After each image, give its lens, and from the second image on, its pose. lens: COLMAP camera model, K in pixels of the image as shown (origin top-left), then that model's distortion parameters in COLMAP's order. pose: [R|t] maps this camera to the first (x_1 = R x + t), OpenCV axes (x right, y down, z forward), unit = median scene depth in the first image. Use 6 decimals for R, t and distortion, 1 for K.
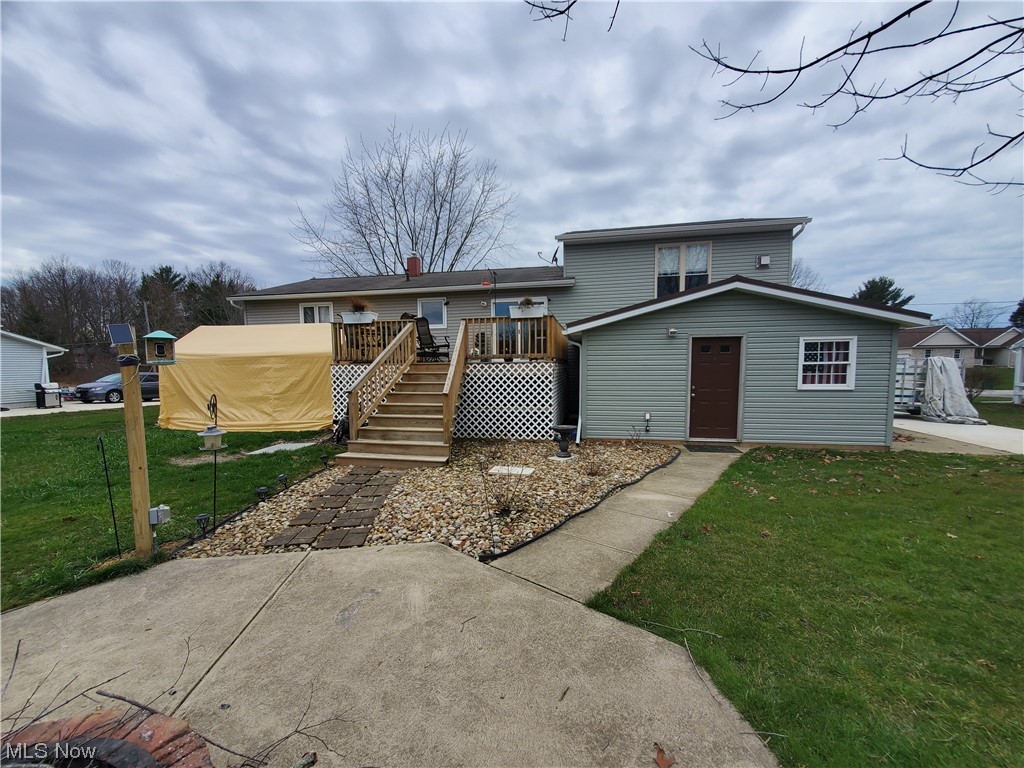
lens RADIAL K [[404.4, 0, 513.0], [0, 404.4, 398.0], [0, 0, 1]] dist [0.002515, -0.000838]
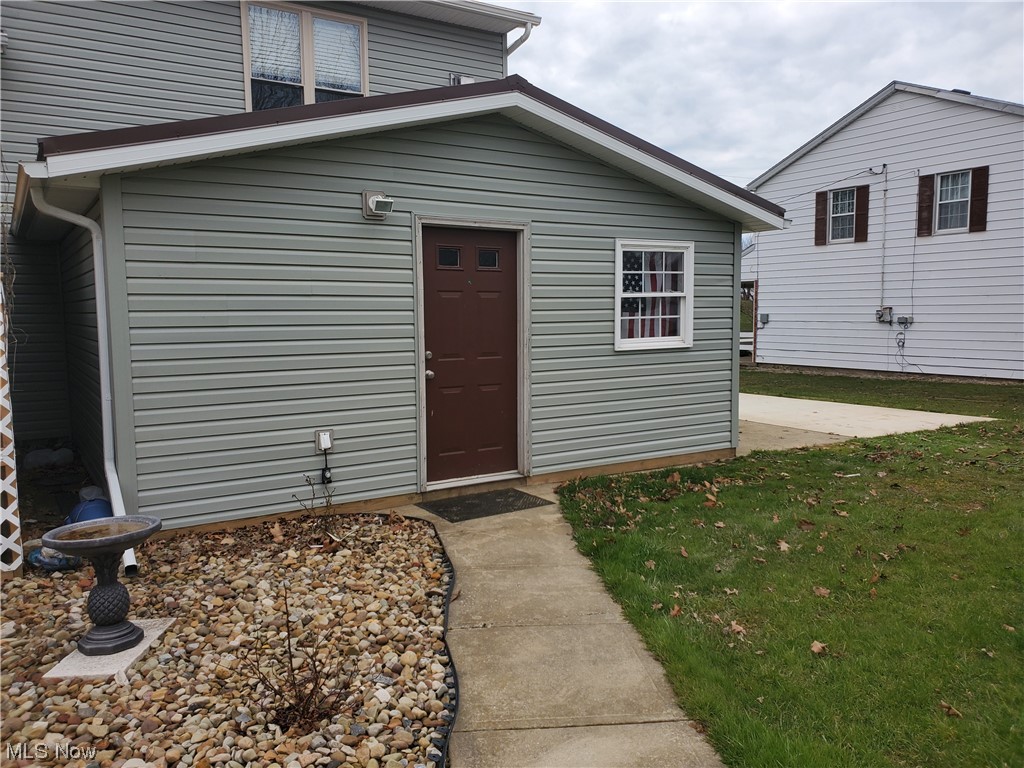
lens RADIAL K [[792.1, 0, 512.0], [0, 792.1, 384.0], [0, 0, 1]] dist [0.038363, -0.004075]
pose [[0.720769, -0.063383, 0.690271, -0.027440], [0.056519, 0.997869, 0.032611, -0.018739], [-0.690867, 0.015508, 0.722816, 0.415567]]
